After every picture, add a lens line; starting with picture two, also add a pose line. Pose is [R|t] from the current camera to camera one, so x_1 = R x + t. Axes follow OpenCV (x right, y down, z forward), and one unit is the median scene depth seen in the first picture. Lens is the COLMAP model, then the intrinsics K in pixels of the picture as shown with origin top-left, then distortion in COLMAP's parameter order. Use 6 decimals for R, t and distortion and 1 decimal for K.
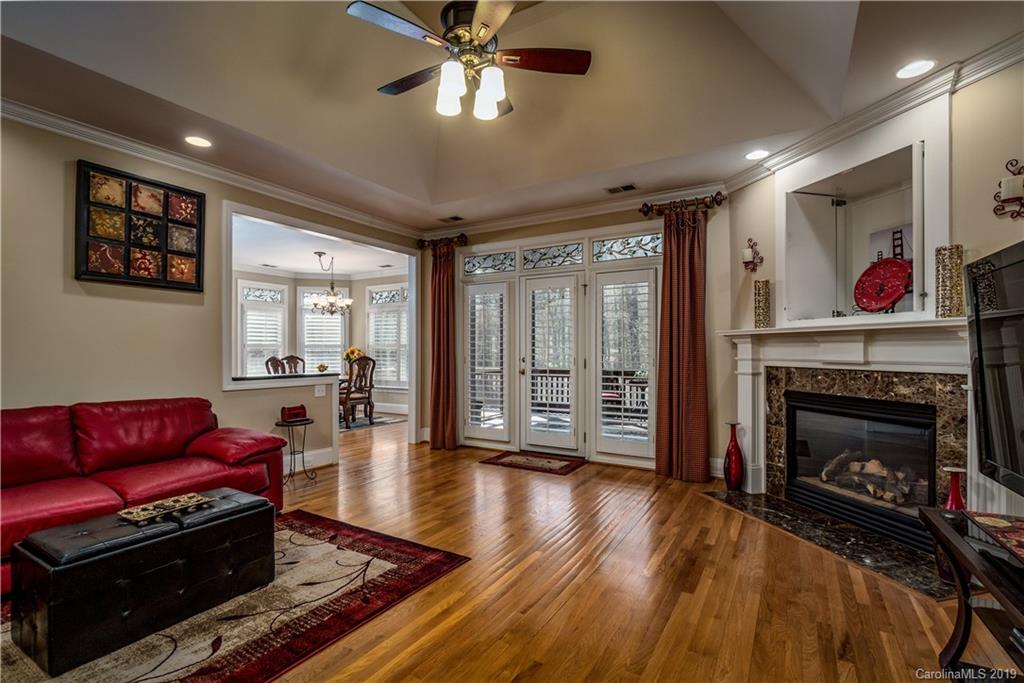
lens RADIAL K [[467.5, 0, 511.8], [0, 467.5, 345.8], [0, 0, 1]] dist [0.002208, 0.000209]
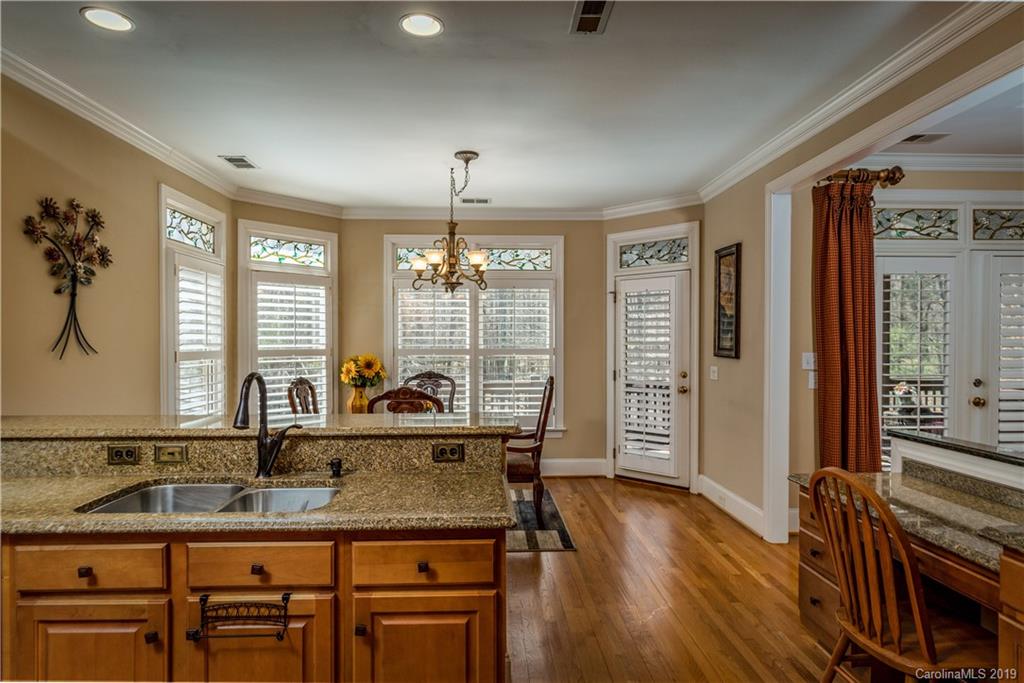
lens RADIAL K [[546.6, 0, 510.5], [0, 546.6, 337.8], [0, 0, 1]] dist [0.004249, 0.000284]
pose [[0.837372, -0.003425, 0.546623, -0.755340], [-0.005015, 0.999890, 0.013949, -0.031691], [-0.546611, -0.014422, 0.837263, 0.601266]]
